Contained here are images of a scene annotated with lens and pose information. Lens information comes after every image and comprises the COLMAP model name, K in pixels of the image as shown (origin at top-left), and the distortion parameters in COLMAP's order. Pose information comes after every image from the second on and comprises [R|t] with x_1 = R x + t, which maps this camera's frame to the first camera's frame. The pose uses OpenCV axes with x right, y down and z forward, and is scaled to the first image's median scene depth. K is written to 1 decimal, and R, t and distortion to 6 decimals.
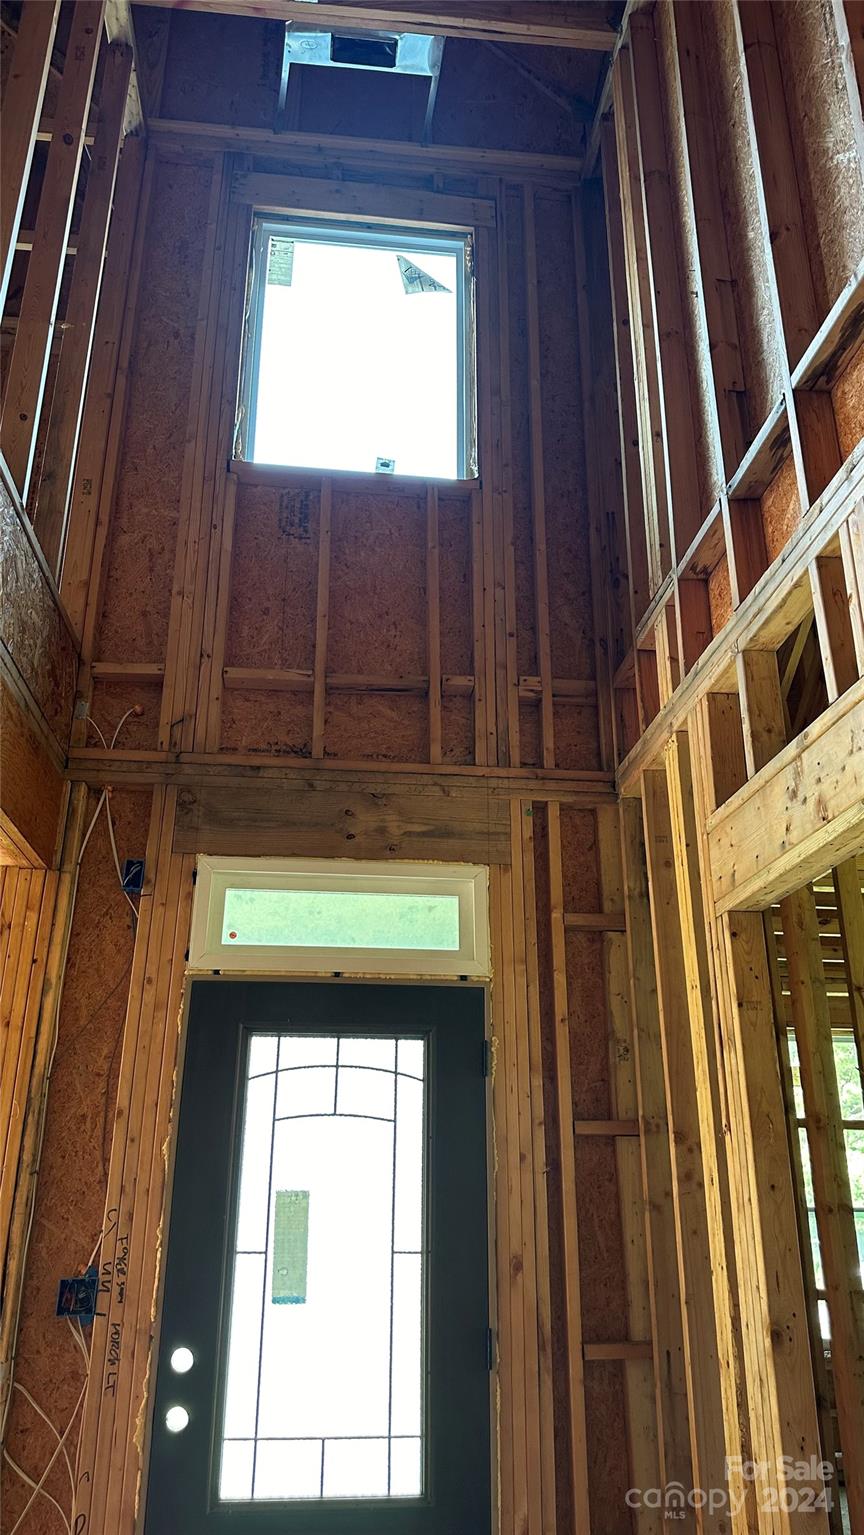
lens RADIAL K [[1085.5, 0, 432.4], [0, 1085.5, 769.0], [0, 0, 1]] dist [0.004884, -0.007135]
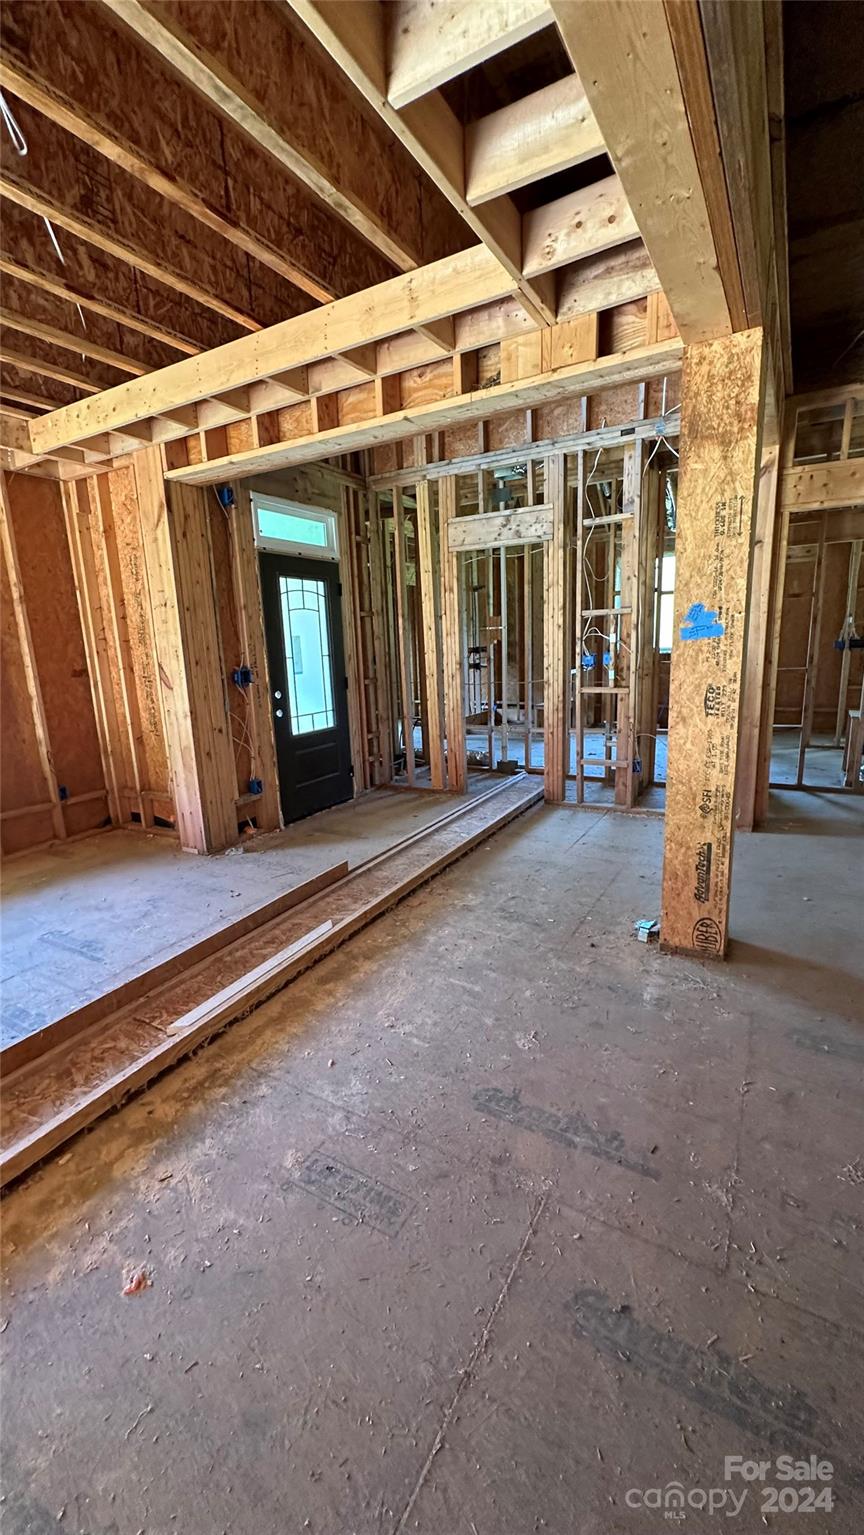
lens RADIAL K [[612.6, 0, 432.7], [0, 612.6, 767.7], [0, 0, 1]] dist [0.000819, 0.000025]
pose [[0.589046, -0.192749, 0.784776, -1.133977], [-0.255828, 0.876708, 0.407351, -0.030207], [-0.766536, -0.440716, 0.467111, -0.105443]]
